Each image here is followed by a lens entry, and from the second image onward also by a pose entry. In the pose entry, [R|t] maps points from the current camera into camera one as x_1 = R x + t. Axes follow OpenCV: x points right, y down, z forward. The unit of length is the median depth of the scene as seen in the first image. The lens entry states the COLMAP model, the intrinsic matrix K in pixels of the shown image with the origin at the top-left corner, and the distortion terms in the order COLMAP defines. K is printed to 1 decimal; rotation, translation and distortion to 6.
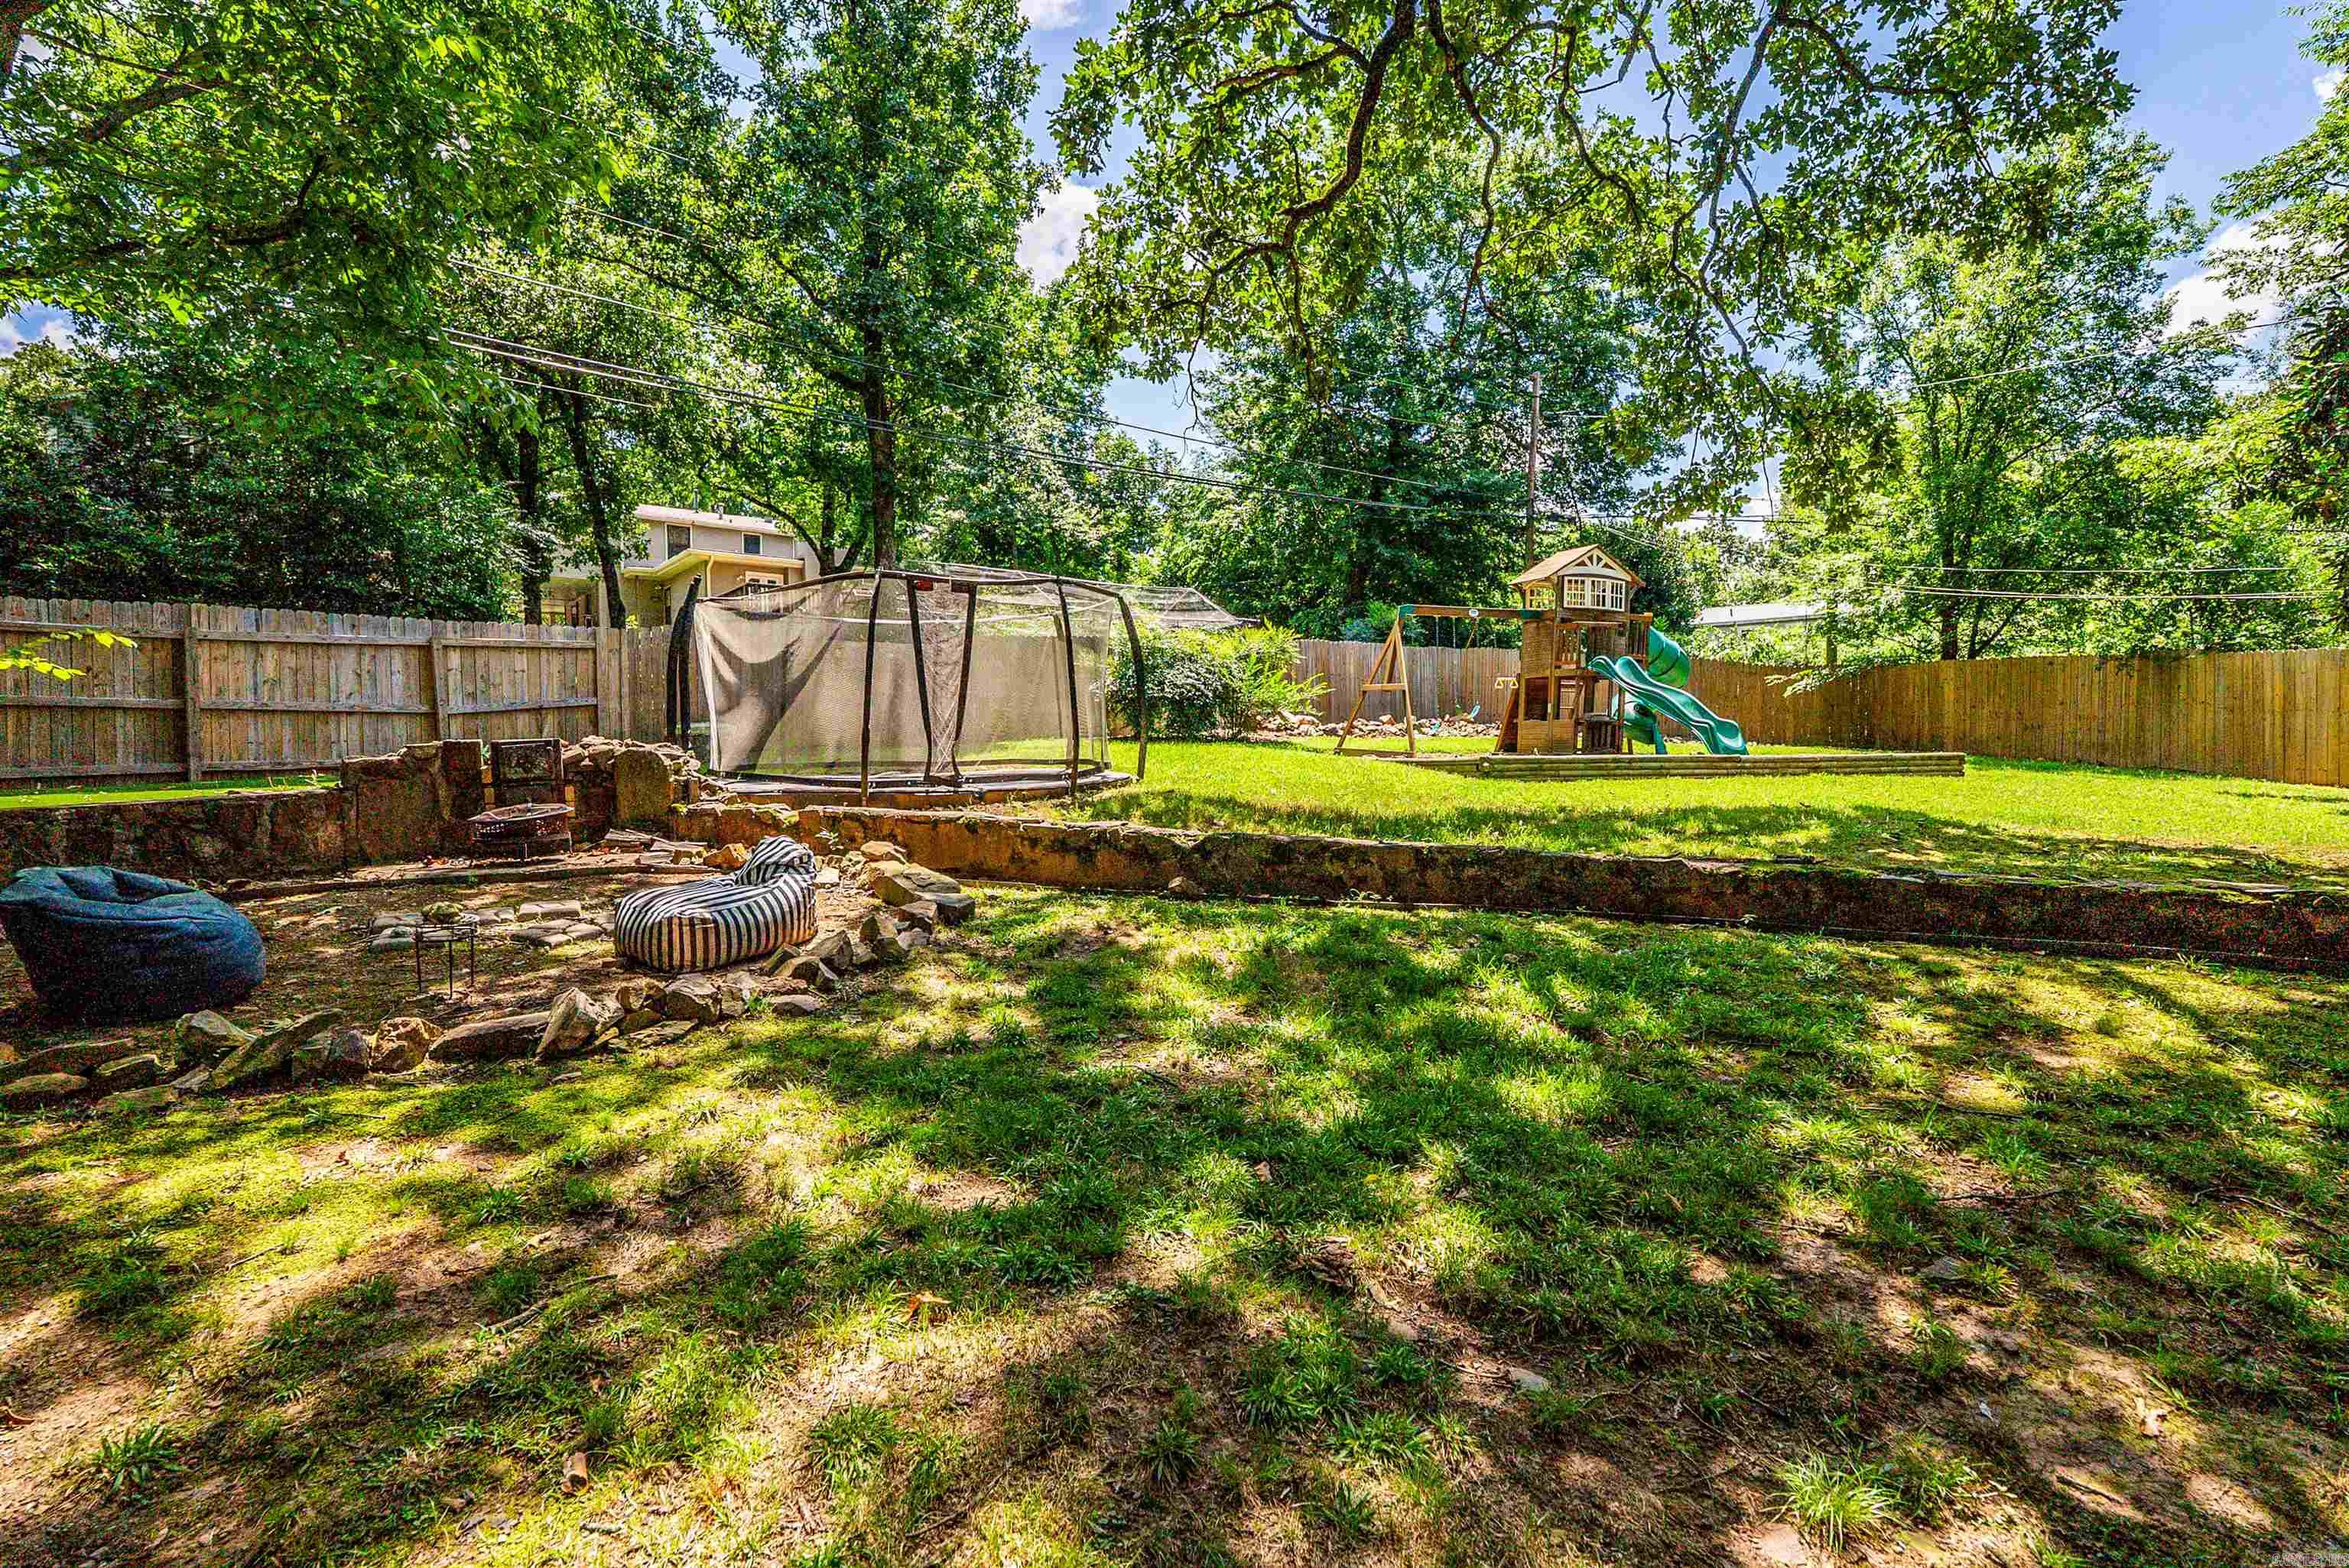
lens RADIAL K [[1079.6, 0, 1177.4], [0, 1079.6, 770.3], [0, 0, 1]] dist [-0.002009, -0.000595]
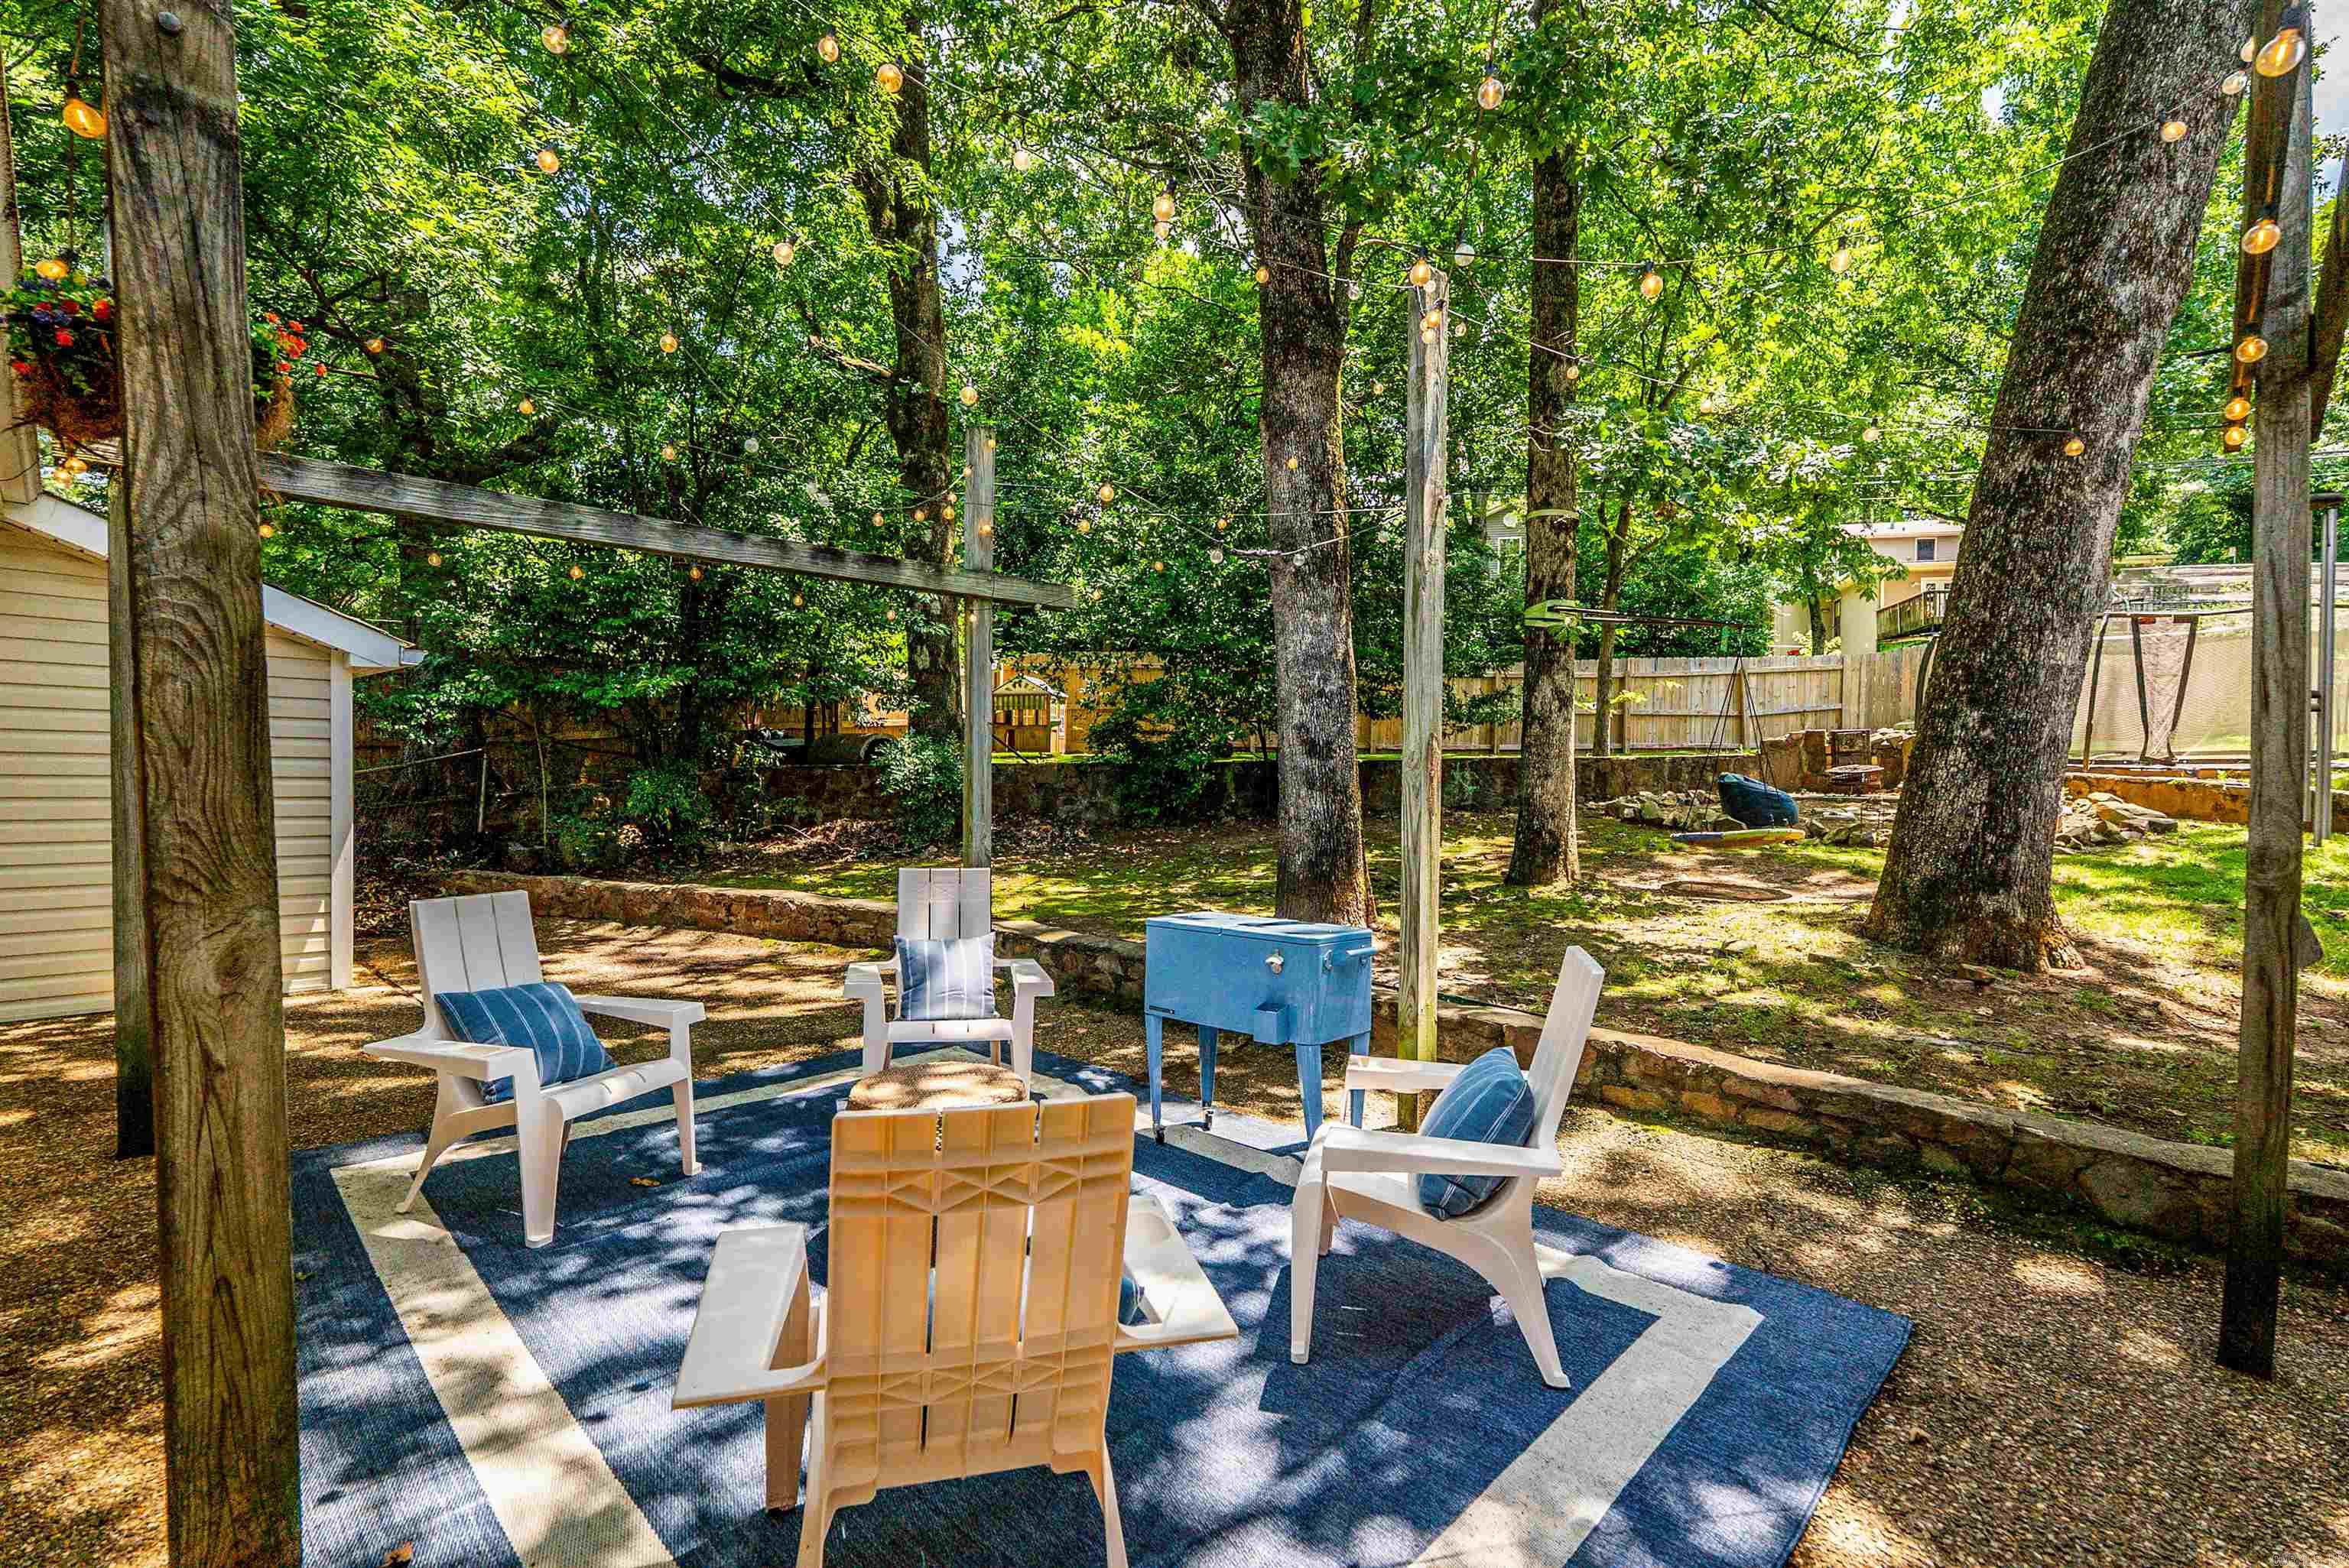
lens RADIAL K [[1048.6, 0, 1175.9], [0, 1048.6, 779.2], [0, 0, 1]] dist [-0.000378, -0.000676]
pose [[0.566495, 0.039986, -0.823095, 0.098661], [-0.030345, 0.999157, 0.027654, 0.019012], [0.823507, 0.009311, 0.567230, -0.445131]]
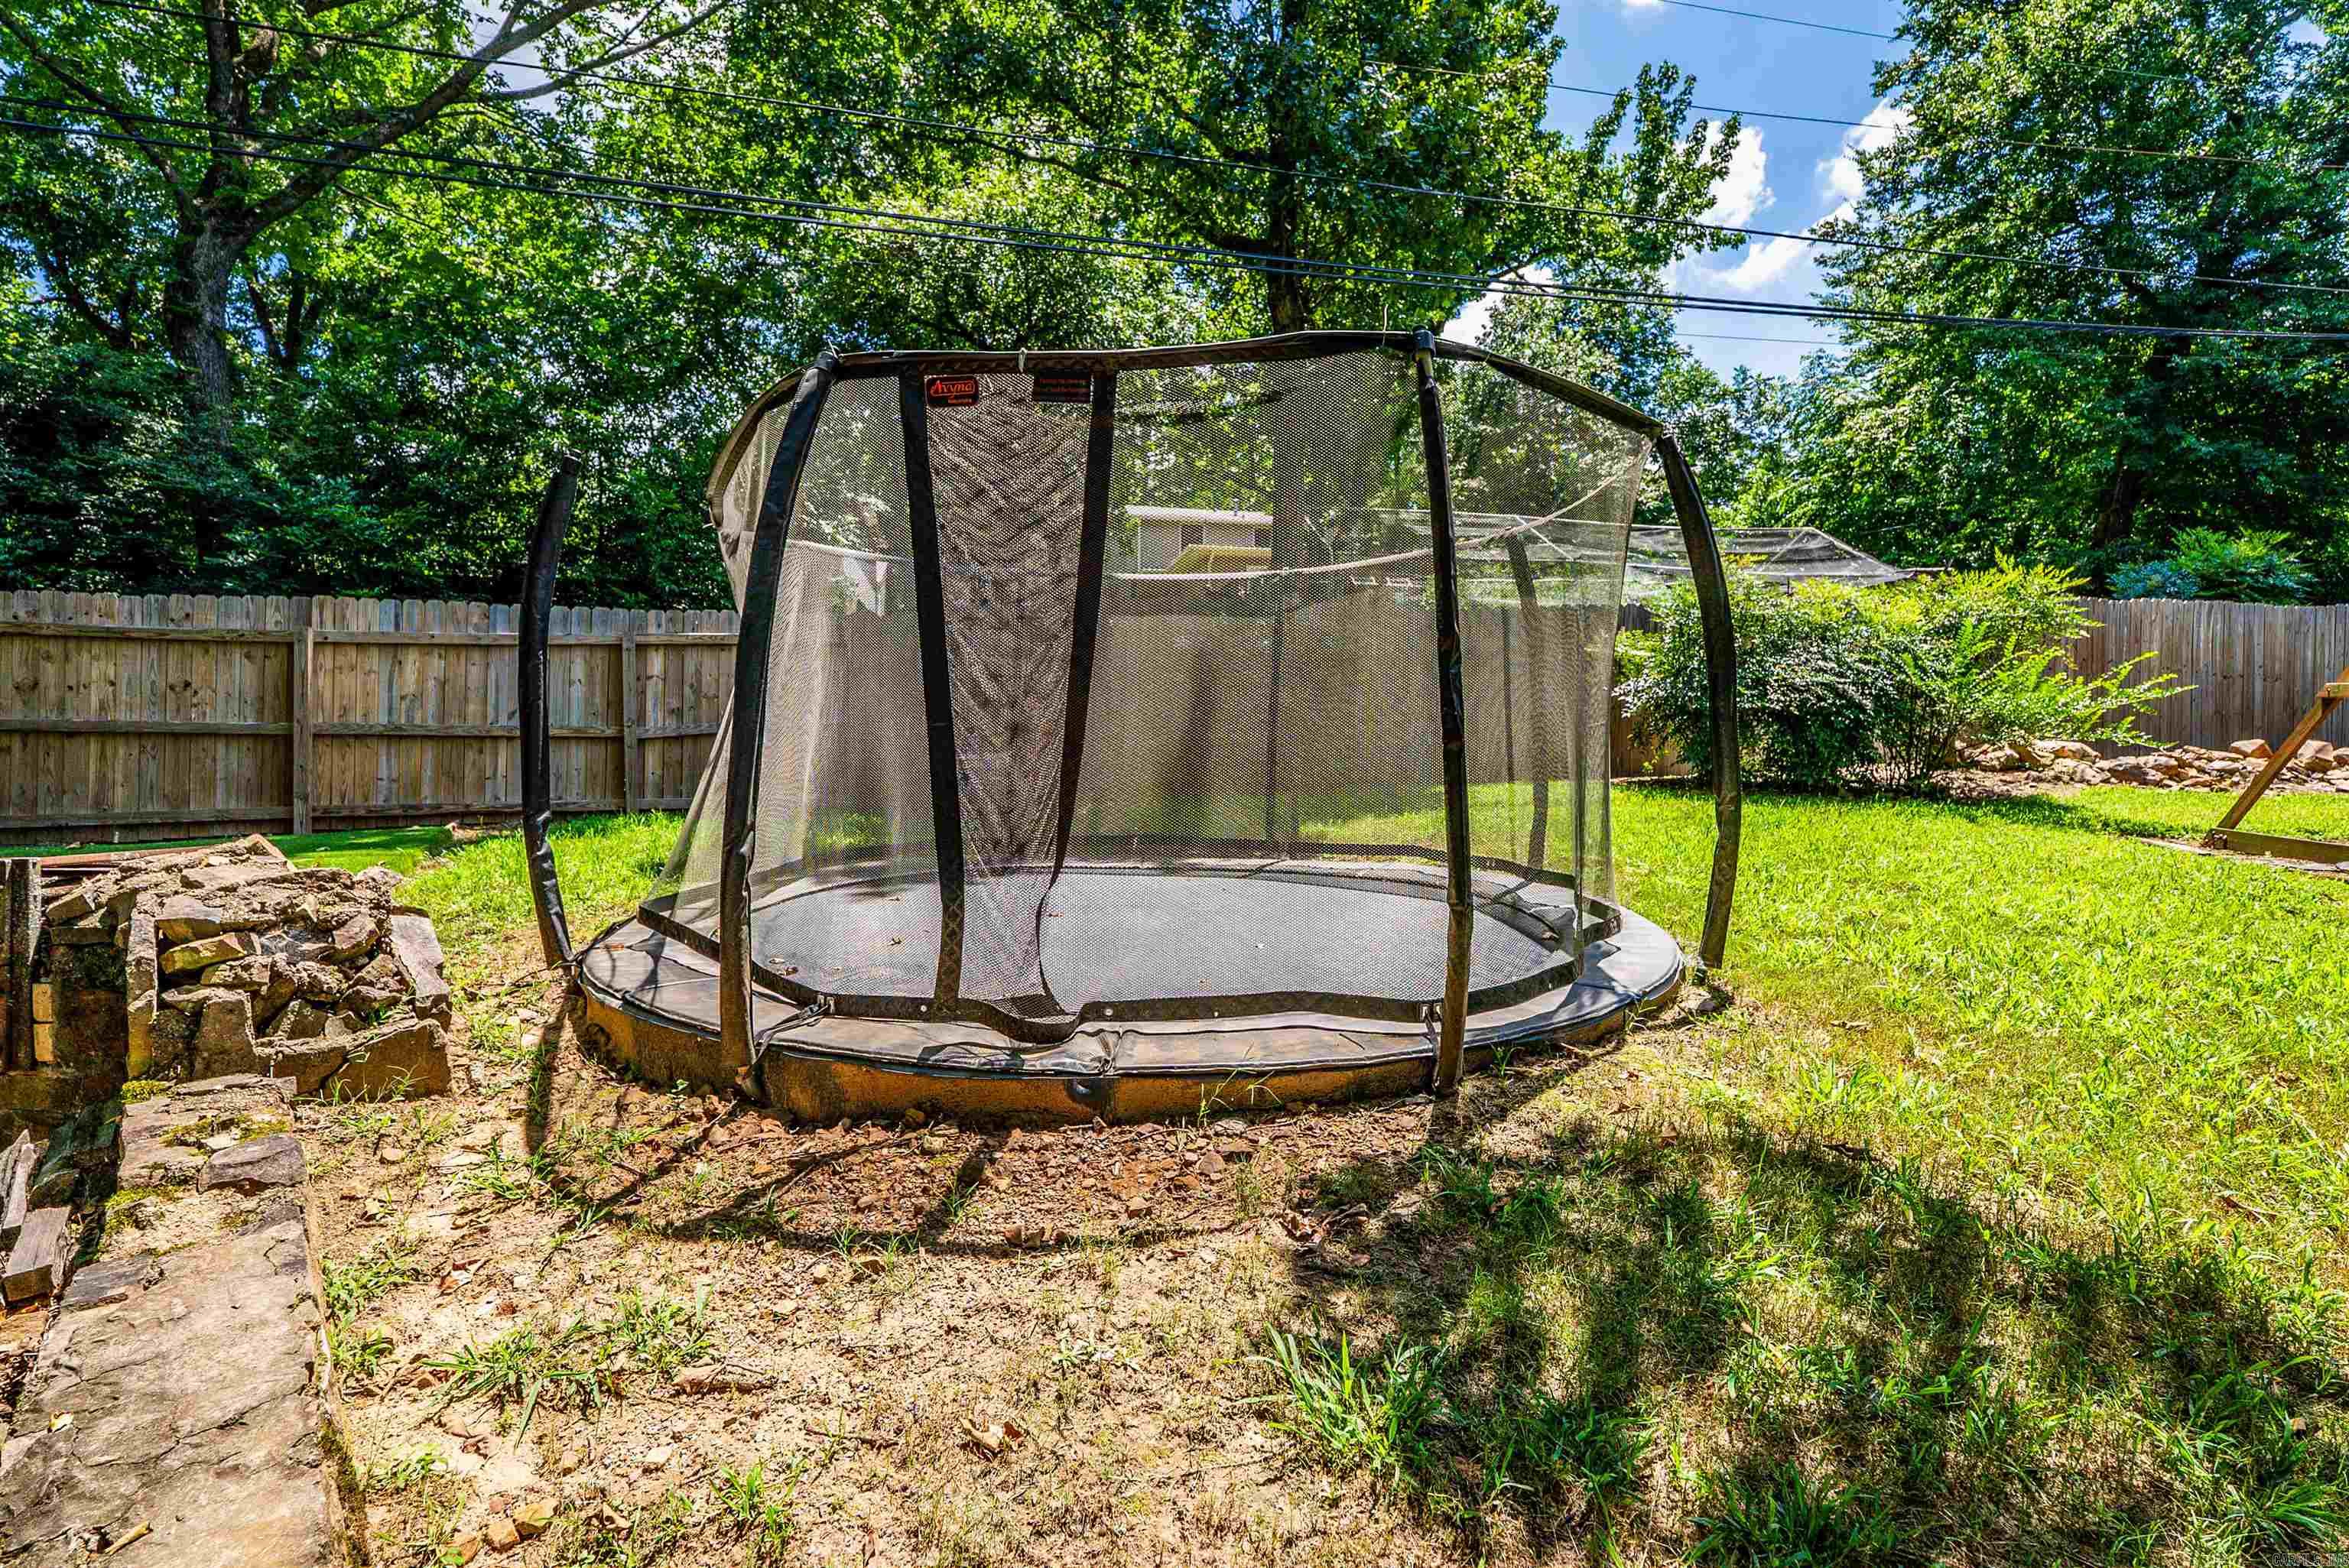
lens RADIAL K [[1048.6, 0, 1175.9], [0, 1048.6, 779.2], [0, 0, 1]] dist [-0.000378, -0.000676]
pose [[0.876066, 0.033512, -0.481026, -0.017140], [-0.027242, 0.999428, 0.020014, -0.037201], [0.481421, -0.004429, 0.876478, 0.425197]]
